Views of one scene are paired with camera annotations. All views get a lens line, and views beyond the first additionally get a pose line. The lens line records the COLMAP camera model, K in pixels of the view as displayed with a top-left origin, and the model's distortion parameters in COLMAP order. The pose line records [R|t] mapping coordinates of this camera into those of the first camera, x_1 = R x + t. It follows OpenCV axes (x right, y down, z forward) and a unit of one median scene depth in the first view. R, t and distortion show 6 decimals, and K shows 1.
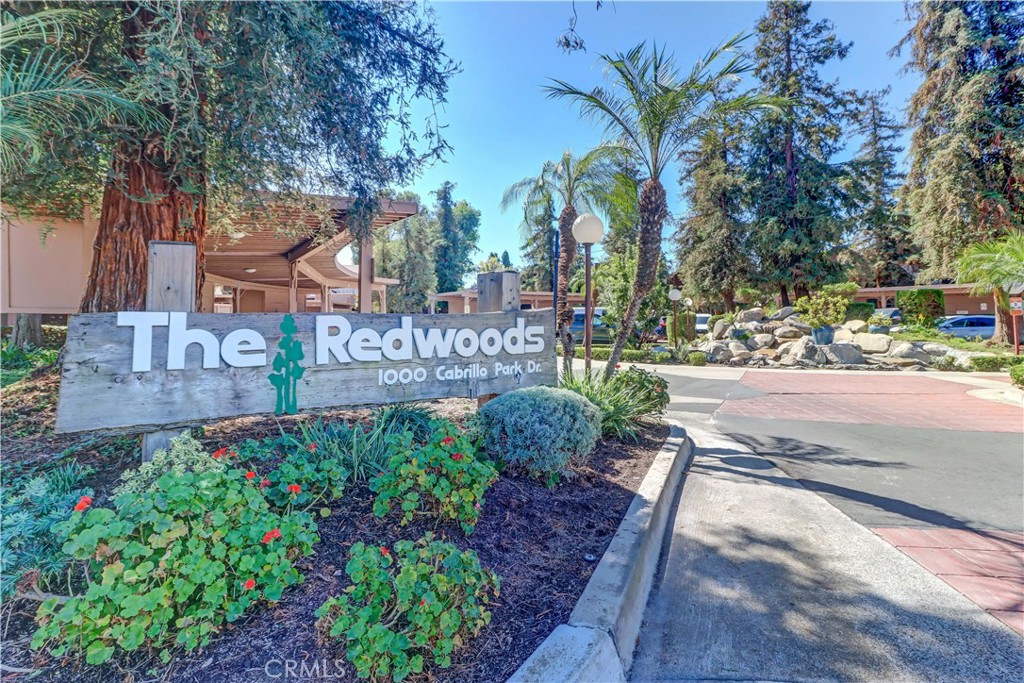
lens RADIAL K [[478.0, 0, 512.6], [0, 478.0, 309.3], [0, 0, 1]] dist [0.000130, -0.000068]
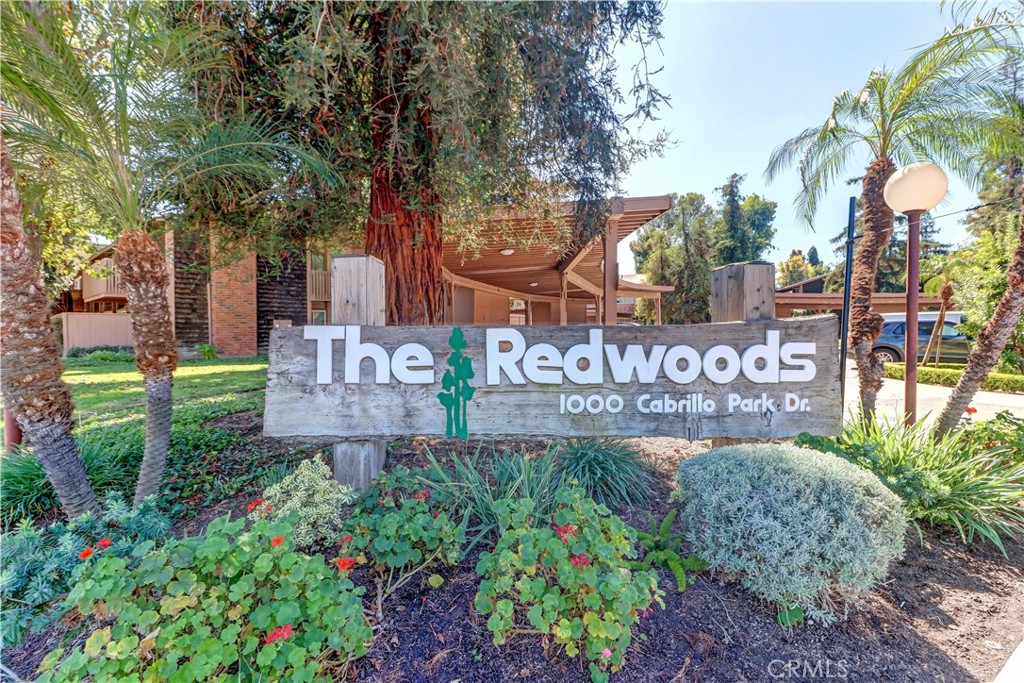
lens RADIAL K [[476.3, 0, 512.0], [0, 476.3, 341.5], [0, 0, 1]] dist [0.019351, -0.014192]
pose [[0.841516, 0.014843, -0.540028, 0.082603], [0.012044, 0.998859, 0.046222, -0.002289], [0.540098, -0.045401, 0.840377, 0.262647]]
